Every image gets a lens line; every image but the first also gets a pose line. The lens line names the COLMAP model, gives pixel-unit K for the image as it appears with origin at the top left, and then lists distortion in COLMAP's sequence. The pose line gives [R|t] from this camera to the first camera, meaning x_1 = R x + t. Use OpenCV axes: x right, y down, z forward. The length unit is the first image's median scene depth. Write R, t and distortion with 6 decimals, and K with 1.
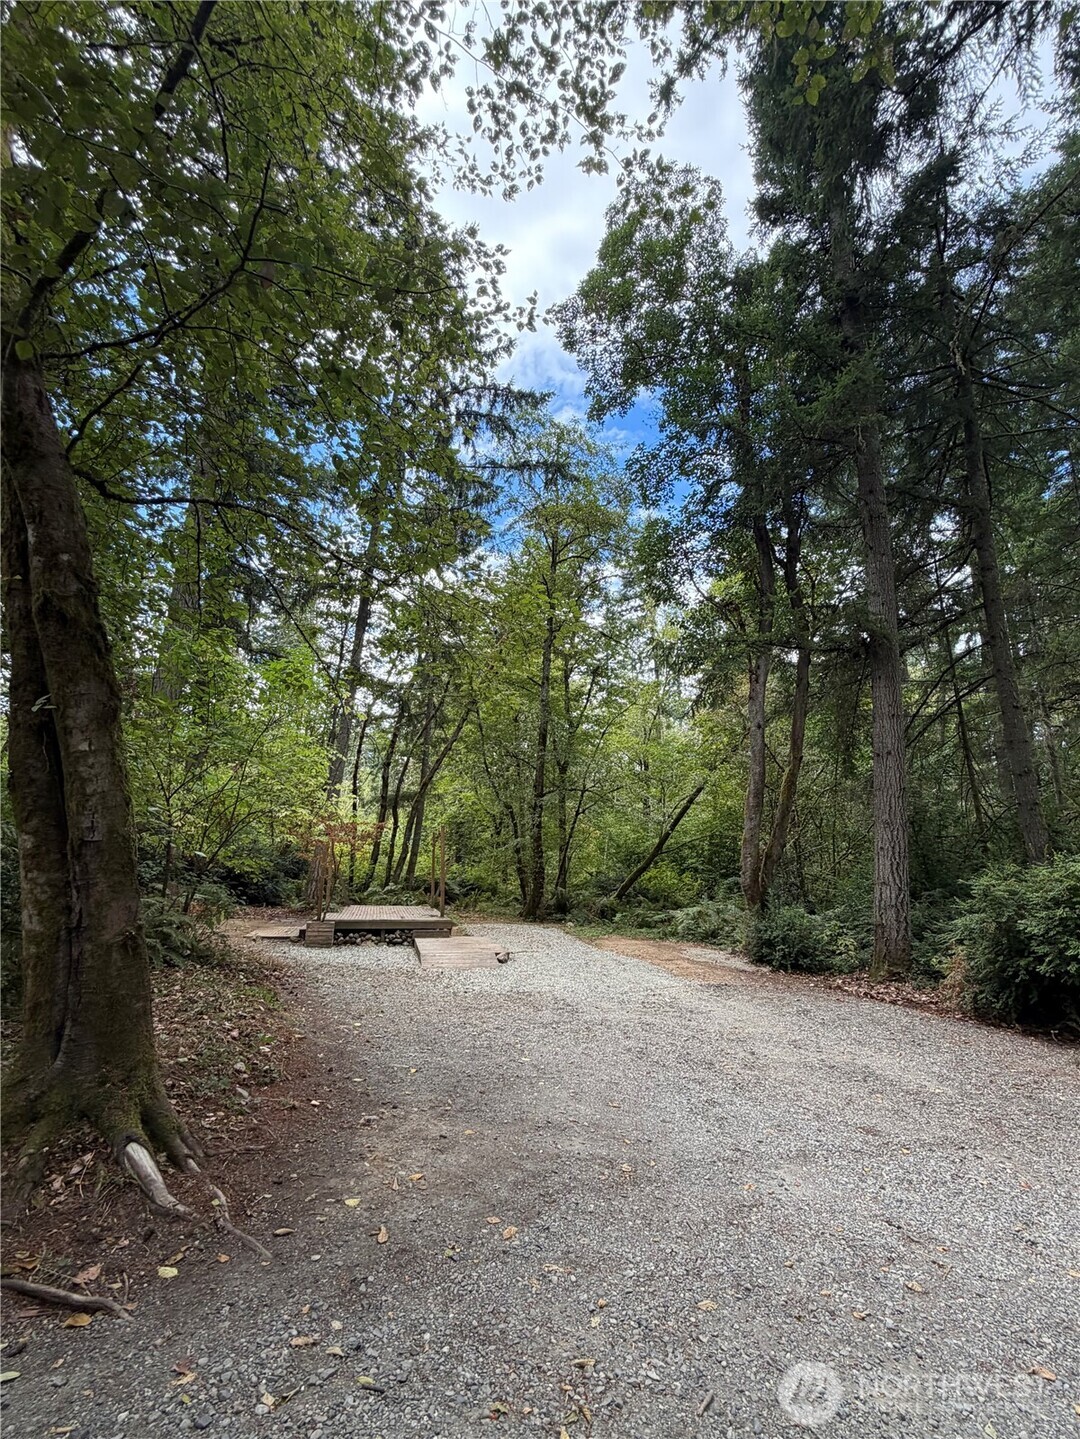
lens RADIAL K [[628.6, 0, 539.9], [0, 628.6, 718.8], [0, 0, 1]] dist [0.000767, -0.000001]
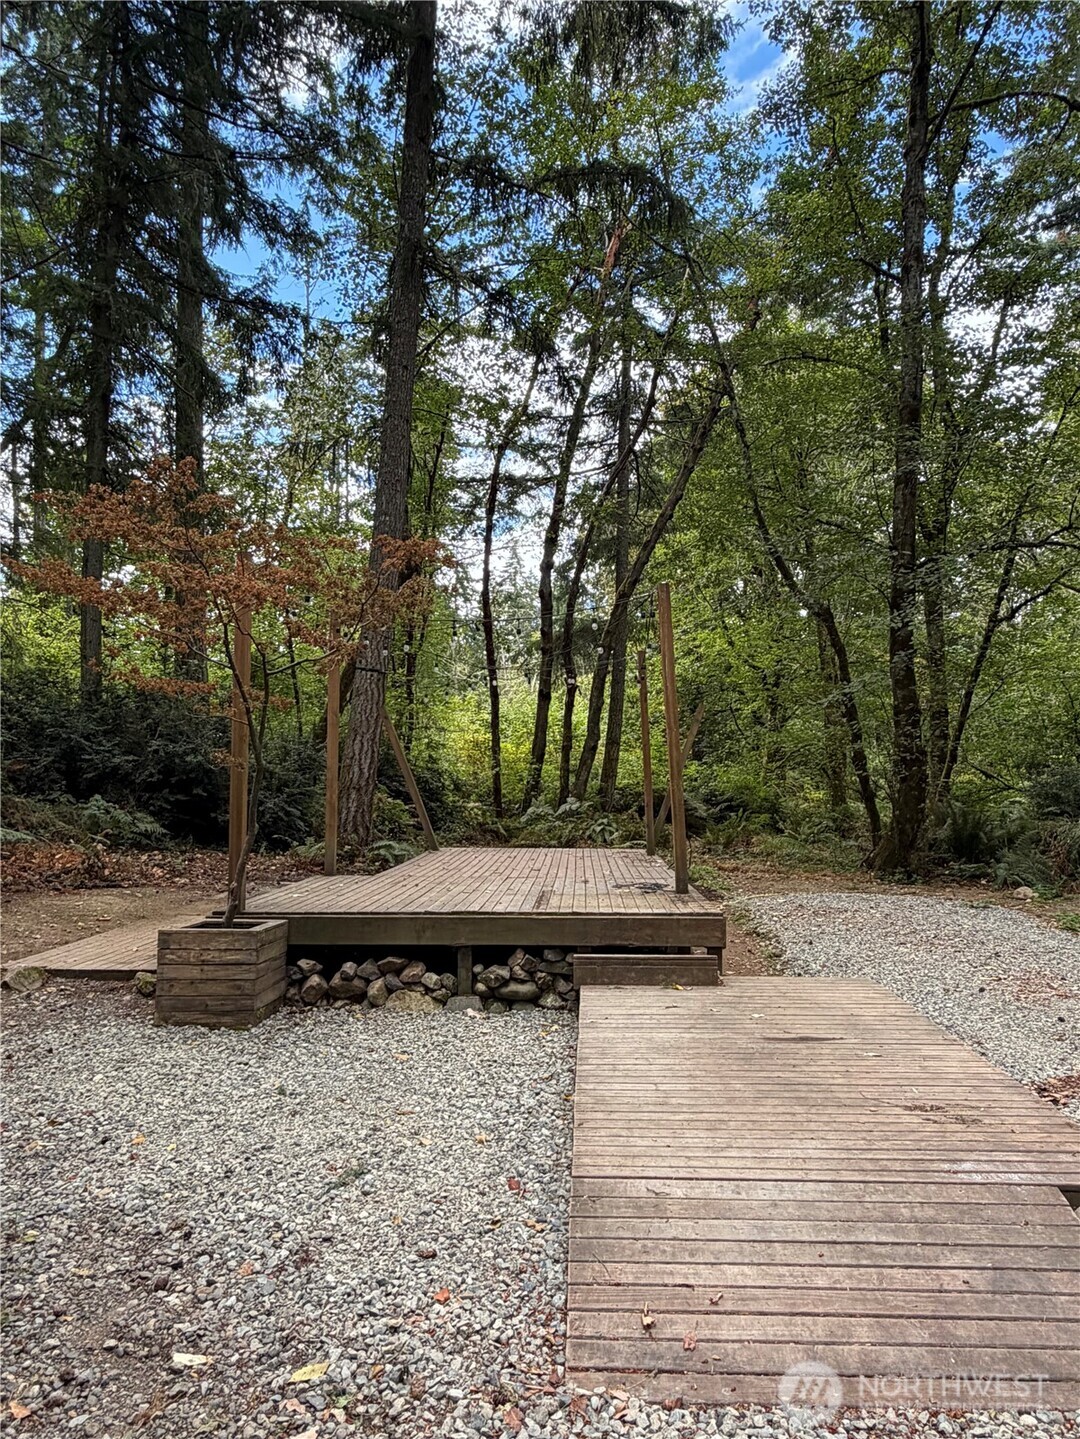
lens RADIAL K [[922.3, 0, 539.8], [0, 922.3, 719.5], [0, 0, 1]] dist [0.000923, 0.000039]
pose [[0.958313, -0.042163, -0.282592, -0.064021], [0.087890, 0.984597, 0.151145, 0.112515], [0.271866, -0.169681, 0.947258, 0.400962]]
